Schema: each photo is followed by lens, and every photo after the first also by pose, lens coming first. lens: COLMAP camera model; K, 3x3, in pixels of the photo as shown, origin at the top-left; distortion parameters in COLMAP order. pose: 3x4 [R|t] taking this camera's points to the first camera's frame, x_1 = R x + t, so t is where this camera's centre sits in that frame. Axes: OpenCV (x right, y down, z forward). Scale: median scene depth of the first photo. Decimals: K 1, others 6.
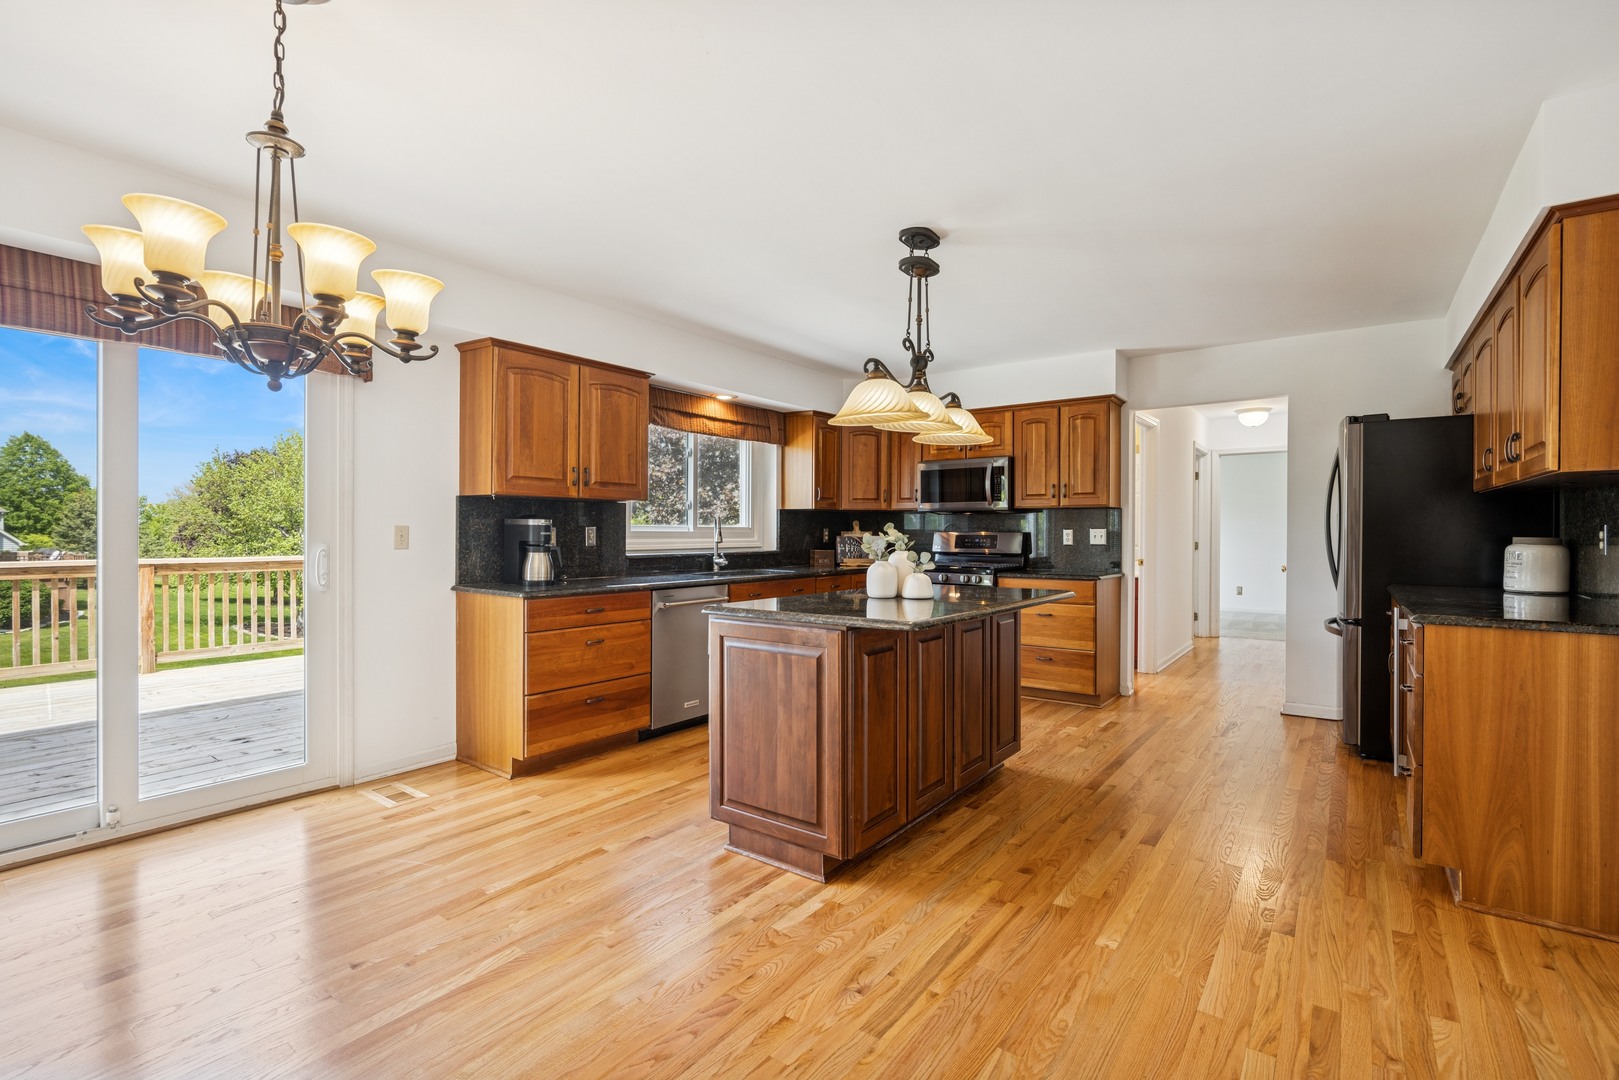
lens RADIAL K [[767.4, 0, 803.8], [0, 767.4, 538.9], [0, 0, 1]] dist [-0.000272, 0.000393]
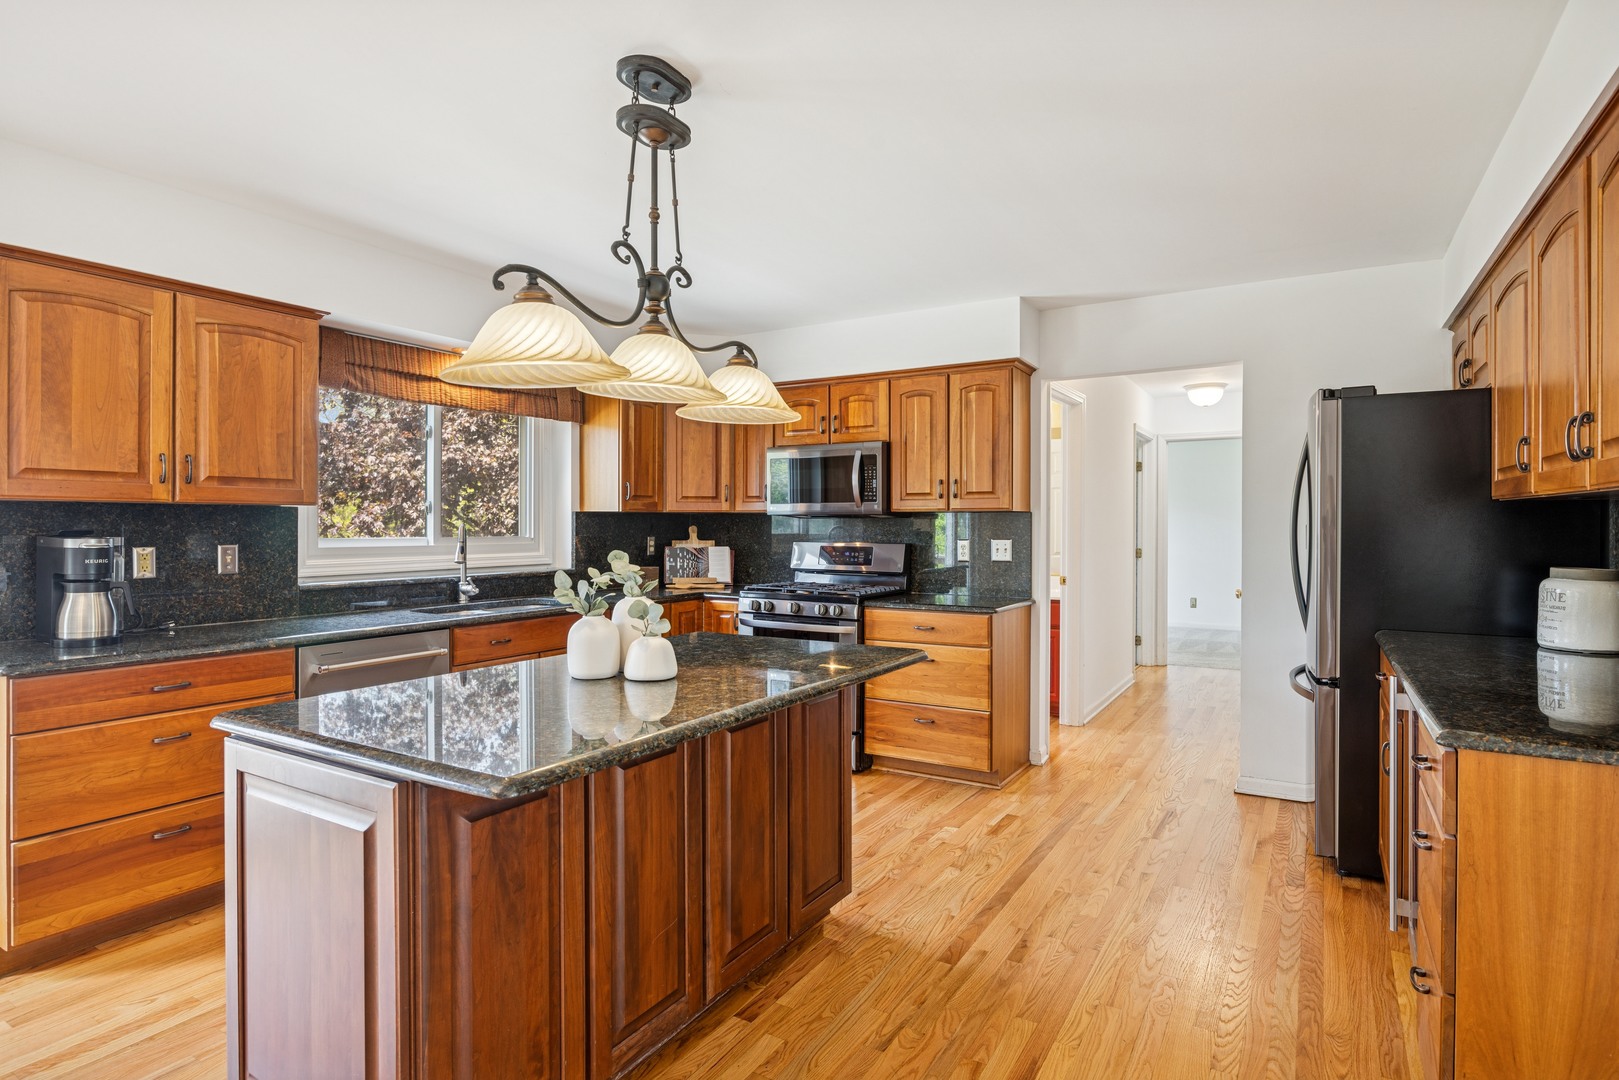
lens RADIAL K [[864.5, 0, 811.9], [0, 864.5, 530.4], [0, 0, 1]] dist [-0.001804, -0.000736]
pose [[0.995752, -0.001317, 0.092062, 0.165723], [0.001360, 0.999999, -0.000412, -0.029747], [-0.092061, 0.000535, 0.995753, 0.246330]]
